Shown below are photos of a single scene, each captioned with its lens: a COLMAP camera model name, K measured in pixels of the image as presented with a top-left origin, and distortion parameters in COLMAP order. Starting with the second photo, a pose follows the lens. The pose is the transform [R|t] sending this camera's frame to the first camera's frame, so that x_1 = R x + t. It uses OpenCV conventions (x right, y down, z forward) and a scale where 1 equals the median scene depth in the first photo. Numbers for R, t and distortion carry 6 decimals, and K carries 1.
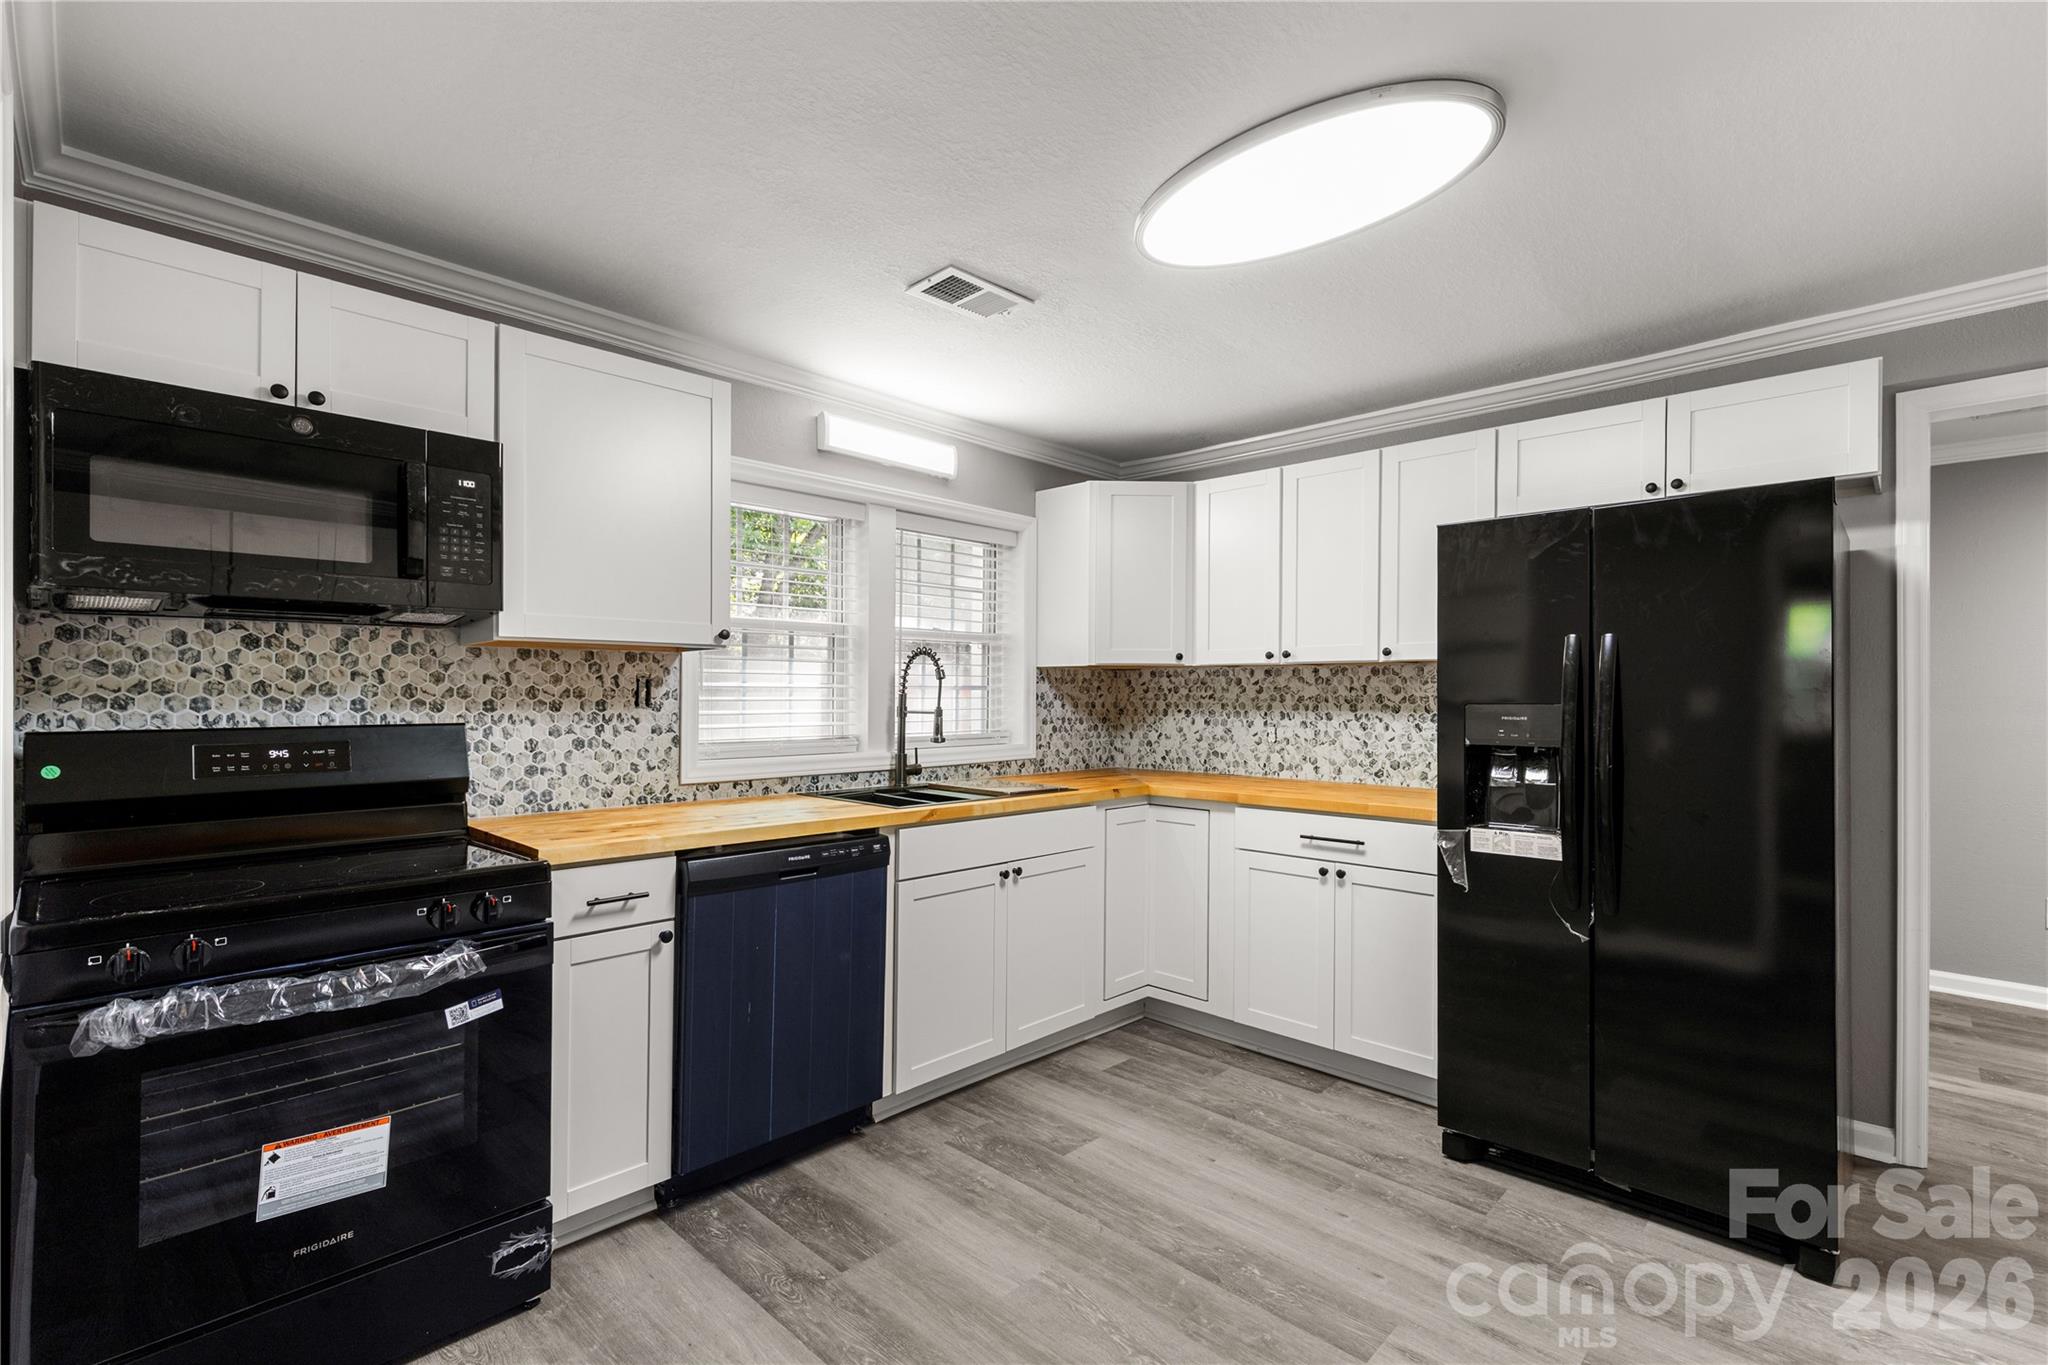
lens RADIAL K [[925.5, 0, 1016.5], [0, 925.5, 685.0], [0, 0, 1]] dist [0.003351, 0.000125]
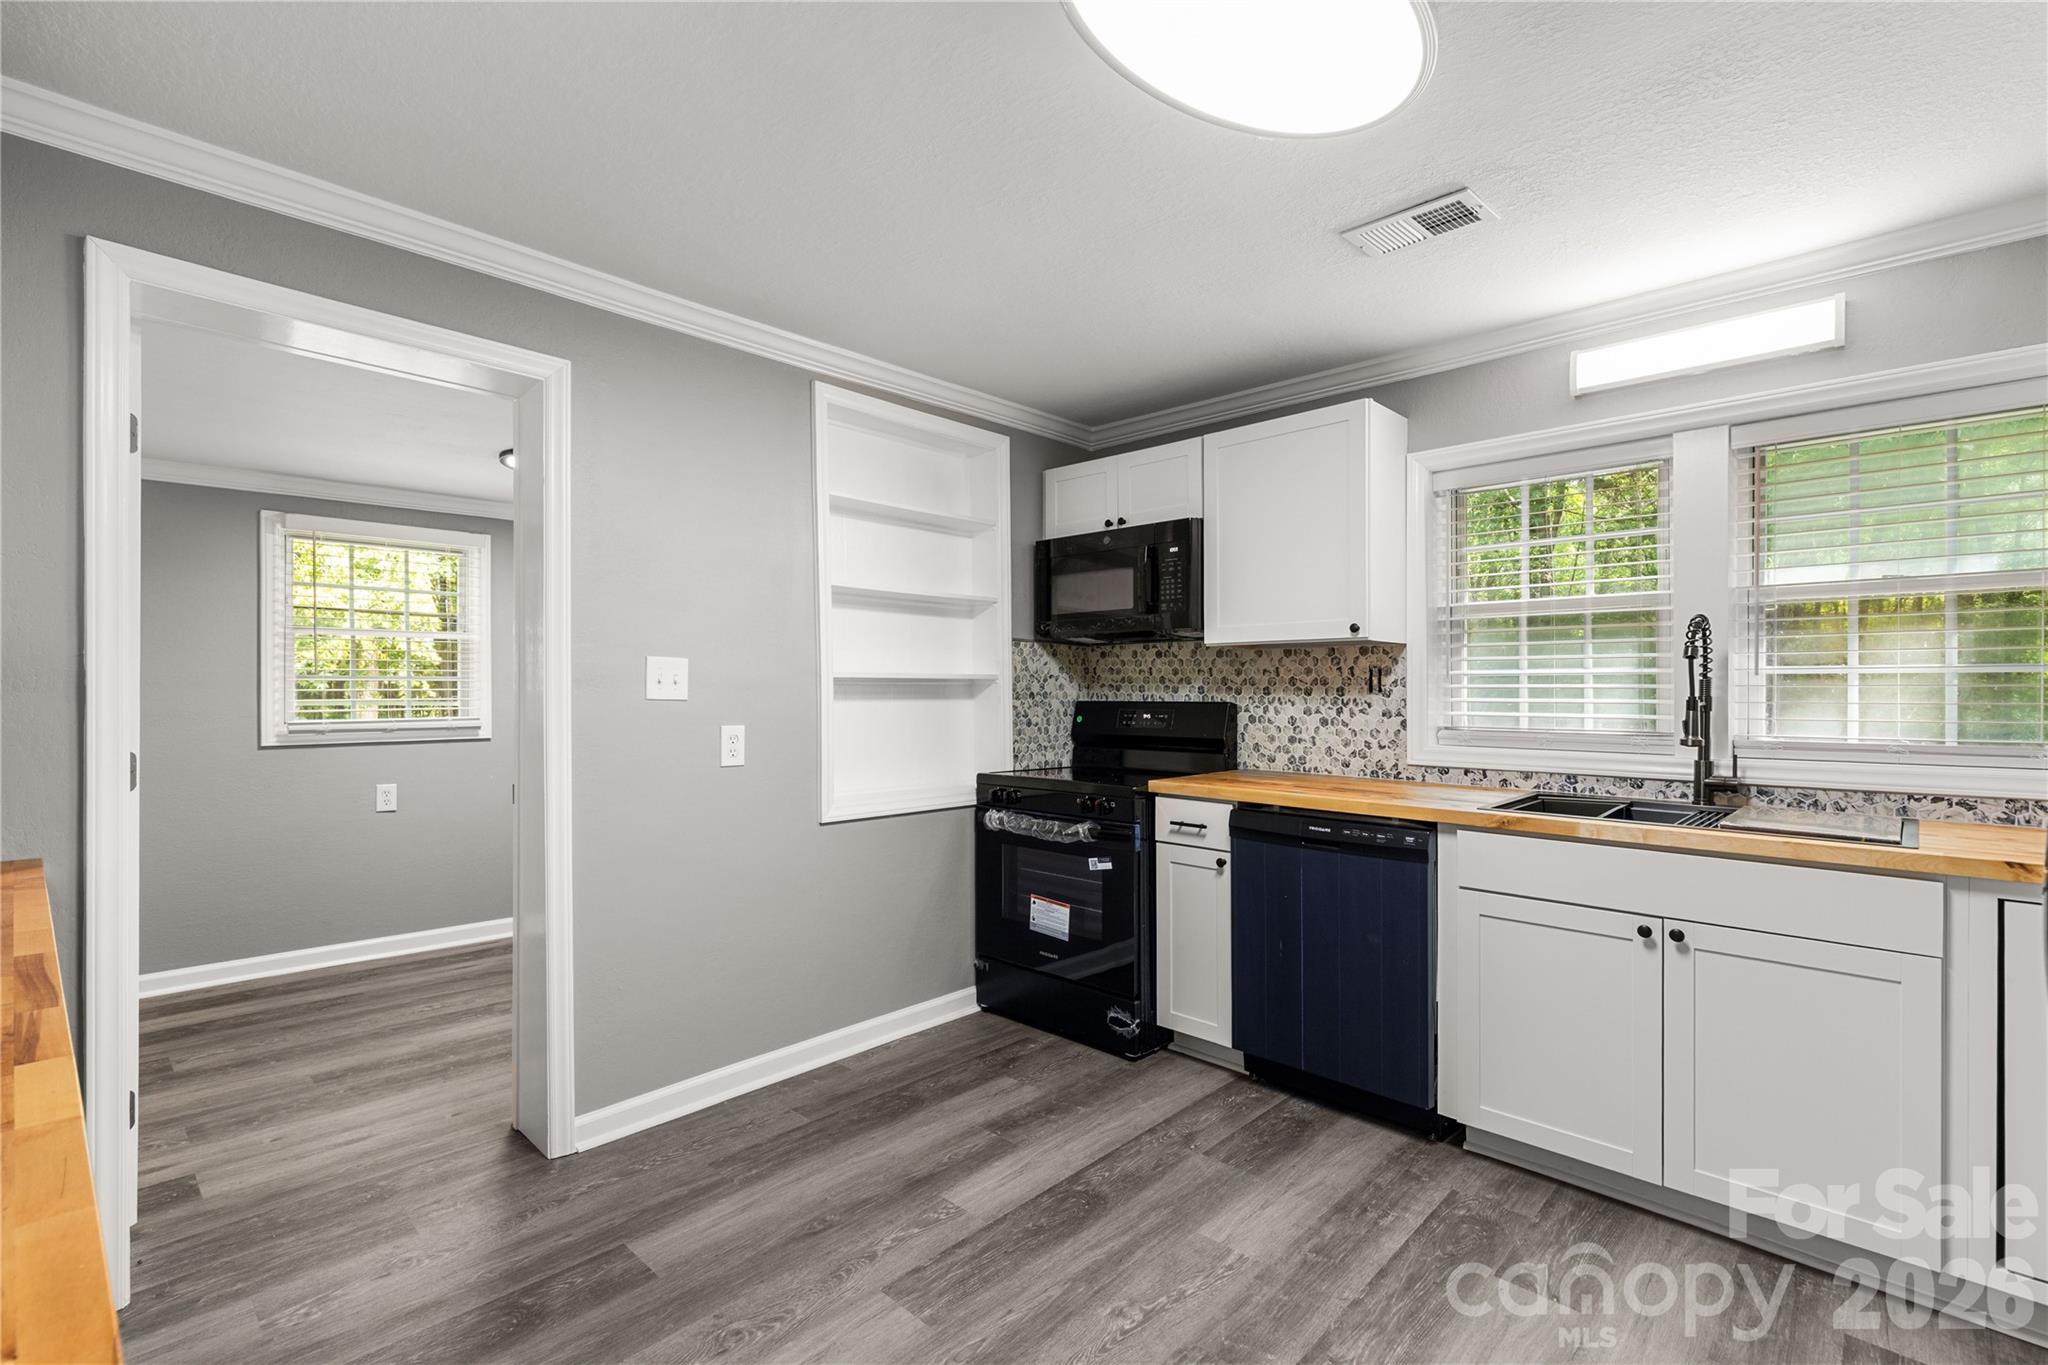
lens RADIAL K [[925.5, 0, 1016.5], [0, 925.5, 685.0], [0, 0, 1]] dist [0.003351, 0.000125]
pose [[0.002645, -0.004767, -0.999985, 0.814846], [0.010425, 0.999934, -0.004739, 0.015615], [0.999942, -0.010412, 0.002694, 0.598414]]
